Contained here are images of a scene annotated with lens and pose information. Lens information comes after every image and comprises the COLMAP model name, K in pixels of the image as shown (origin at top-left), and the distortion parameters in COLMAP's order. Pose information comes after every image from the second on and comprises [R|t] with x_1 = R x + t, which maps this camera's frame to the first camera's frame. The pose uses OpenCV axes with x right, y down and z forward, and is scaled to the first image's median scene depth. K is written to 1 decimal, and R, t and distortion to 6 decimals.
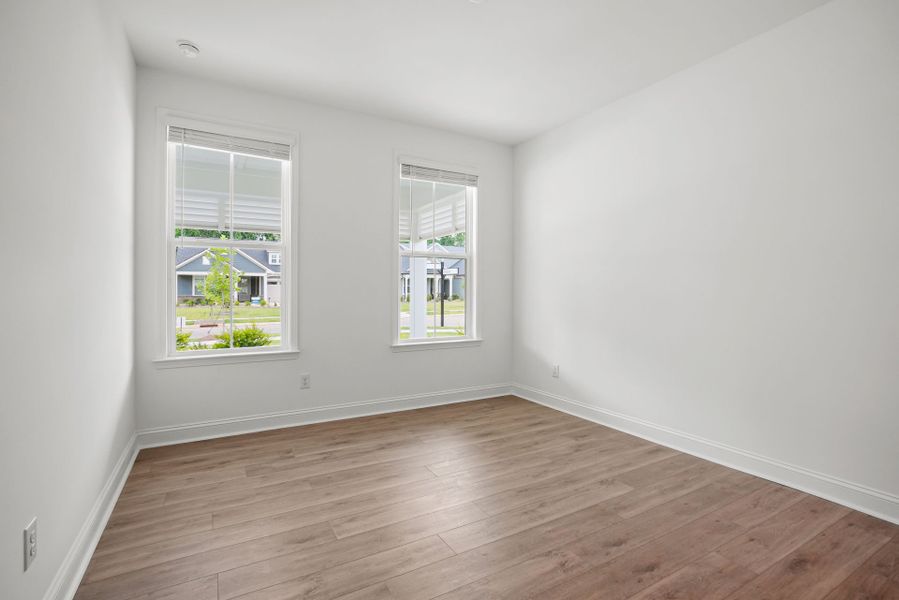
lens RADIAL K [[421.3, 0, 447.3], [0, 421.3, 295.3], [0, 0, 1]] dist [-0.040298, 0.022033]
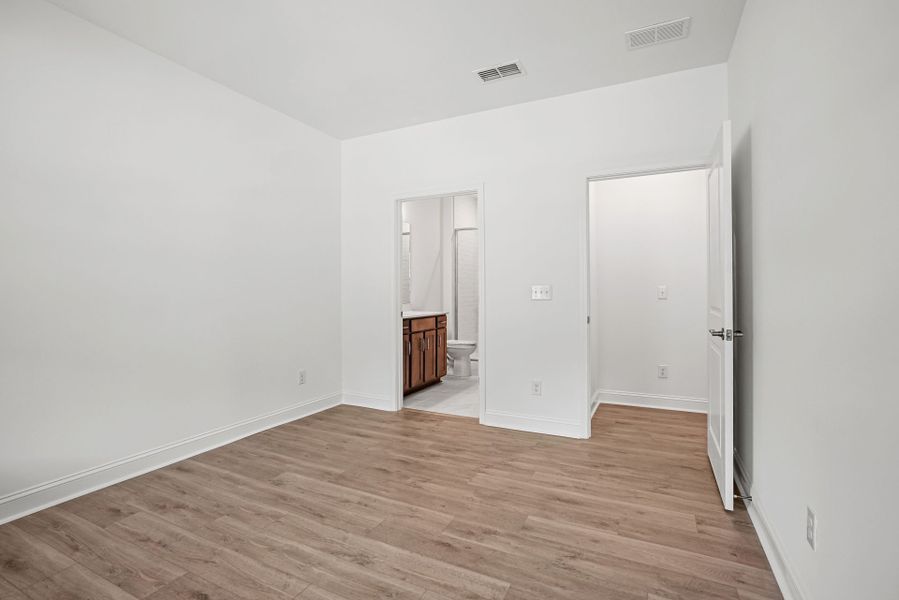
lens RADIAL K [[421.3, 0, 447.3], [0, 421.3, 295.3], [0, 0, 1]] dist [-0.040298, 0.022033]
pose [[-0.558799, -0.009105, 0.829253, -0.717530], [0.004552, 0.999891, 0.014046, -0.022751], [-0.829291, 0.011624, -0.558697, 1.266310]]
